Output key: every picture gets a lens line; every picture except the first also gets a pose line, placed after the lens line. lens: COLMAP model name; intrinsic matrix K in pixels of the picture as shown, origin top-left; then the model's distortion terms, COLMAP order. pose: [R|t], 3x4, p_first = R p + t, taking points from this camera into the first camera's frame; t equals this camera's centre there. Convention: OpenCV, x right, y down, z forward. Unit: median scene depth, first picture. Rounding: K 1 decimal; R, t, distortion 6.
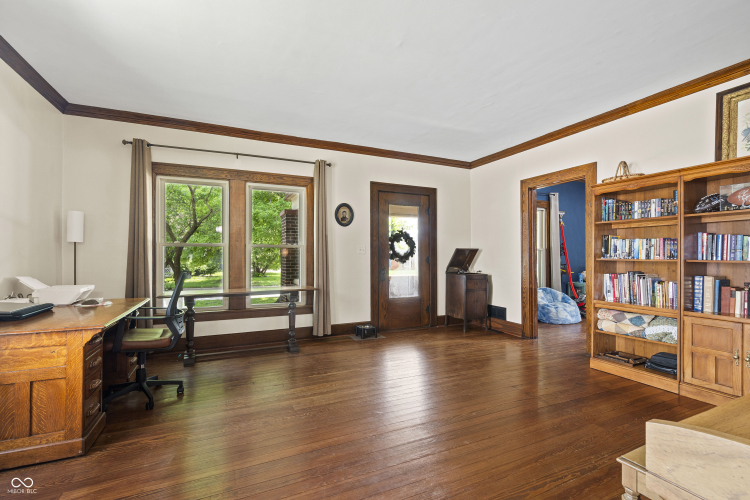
lens RADIAL K [[338.4, 0, 388.9], [0, 338.4, 254.8], [0, 0, 1]] dist [0.002591, 0.001033]
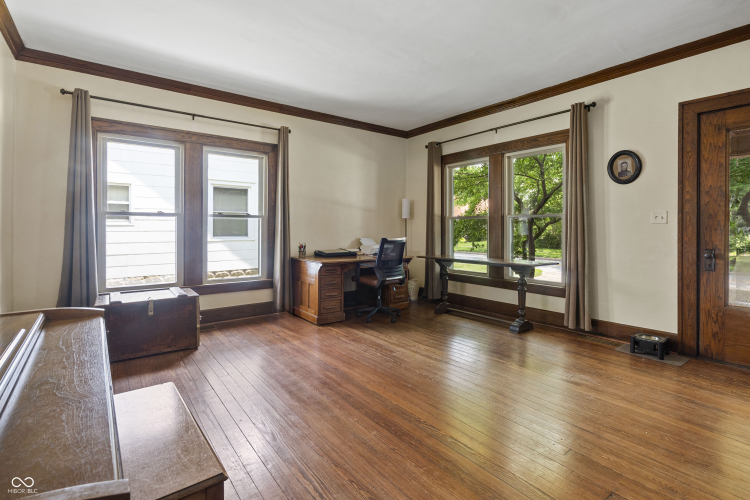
lens RADIAL K [[373.7, 0, 371.2], [0, 373.7, 226.8], [0, 0, 1]] dist [-0.000497, 0.000013]
pose [[0.185349, 0.000659, -0.982673, 0.529246], [0.004699, 0.999988, 0.001557, 0.000182], [0.982662, -0.004906, 0.185343, 0.353736]]
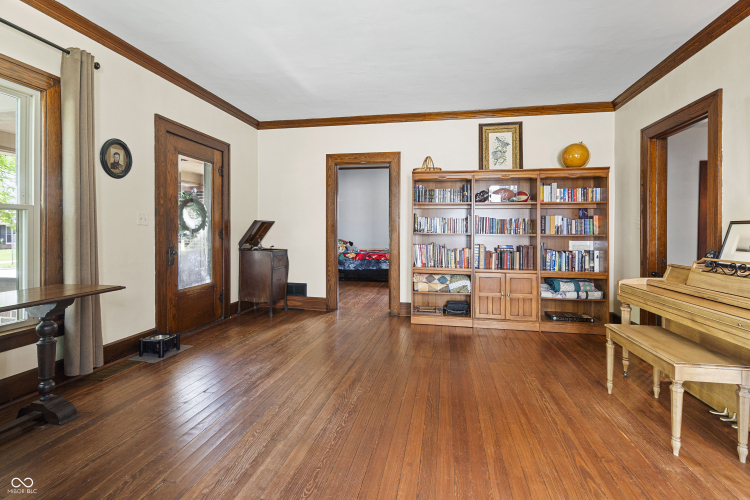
lens RADIAL K [[338.4, 0, 383.1], [0, 338.4, 231.7], [0, 0, 1]] dist [0.002591, 0.001033]
pose [[0.610716, 0.002326, 0.791846, -0.320429], [-0.010894, 0.999926, 0.005465, 0.001791], [-0.791775, -0.011964, 0.610696, 0.267539]]
